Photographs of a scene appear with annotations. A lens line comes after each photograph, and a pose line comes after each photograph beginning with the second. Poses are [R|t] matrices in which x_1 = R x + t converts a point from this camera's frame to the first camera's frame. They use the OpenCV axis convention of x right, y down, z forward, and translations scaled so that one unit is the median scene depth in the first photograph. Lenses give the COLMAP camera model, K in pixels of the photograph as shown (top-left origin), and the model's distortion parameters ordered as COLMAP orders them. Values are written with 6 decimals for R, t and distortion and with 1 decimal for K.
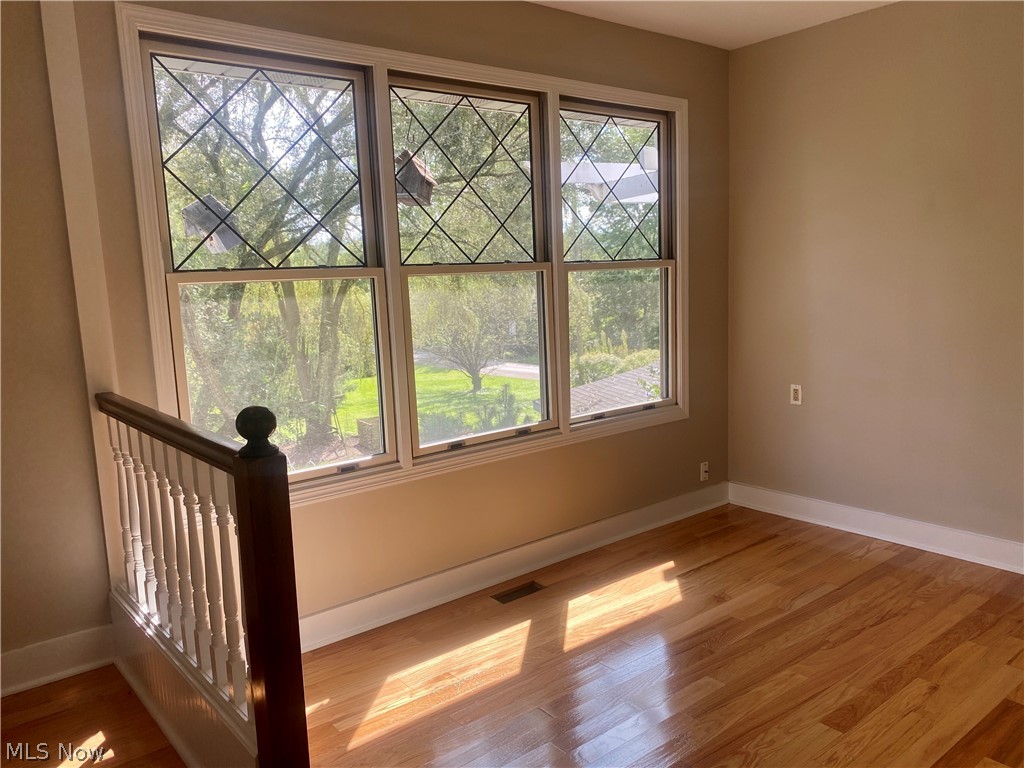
lens RADIAL K [[773.4, 0, 512.0], [0, 773.4, 384.0], [0, 0, 1]] dist [0.084235, -0.095665]
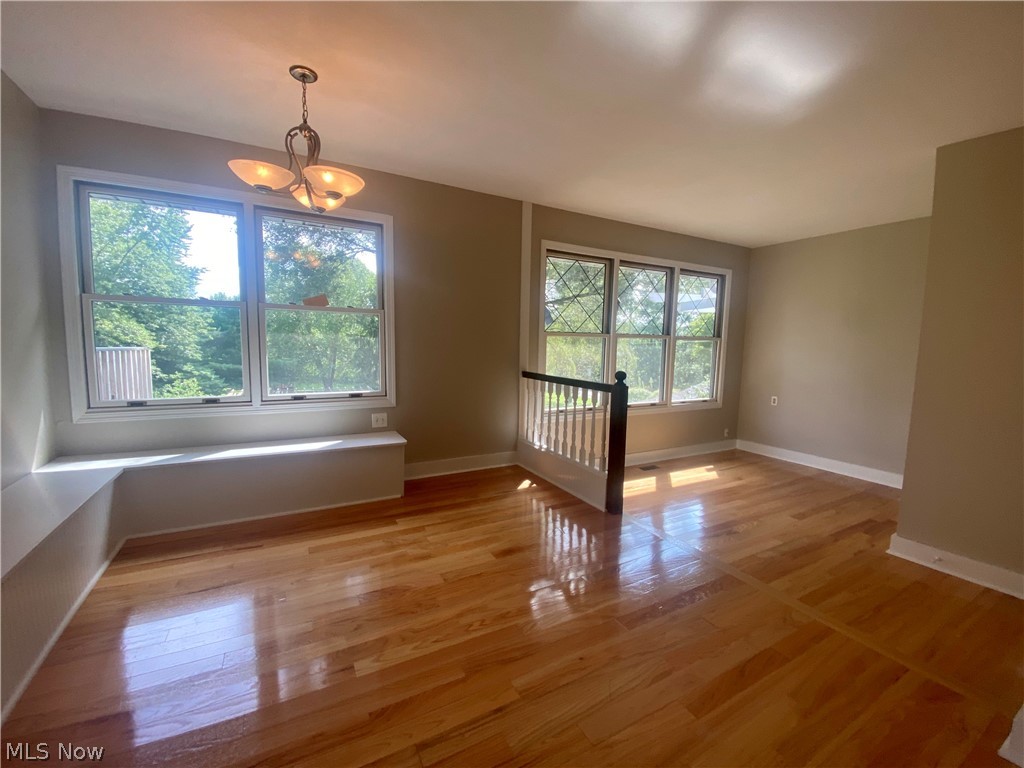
lens RADIAL K [[417.4, 0, 499.0], [0, 417.4, 387.5], [0, 0, 1]] dist [0.000060, -0.000017]
pose [[0.979086, 0.079976, -0.187068, -0.207650], [-0.085791, 0.996043, -0.023188, 0.077204], [0.184473, 0.038752, 0.982073, -0.356015]]
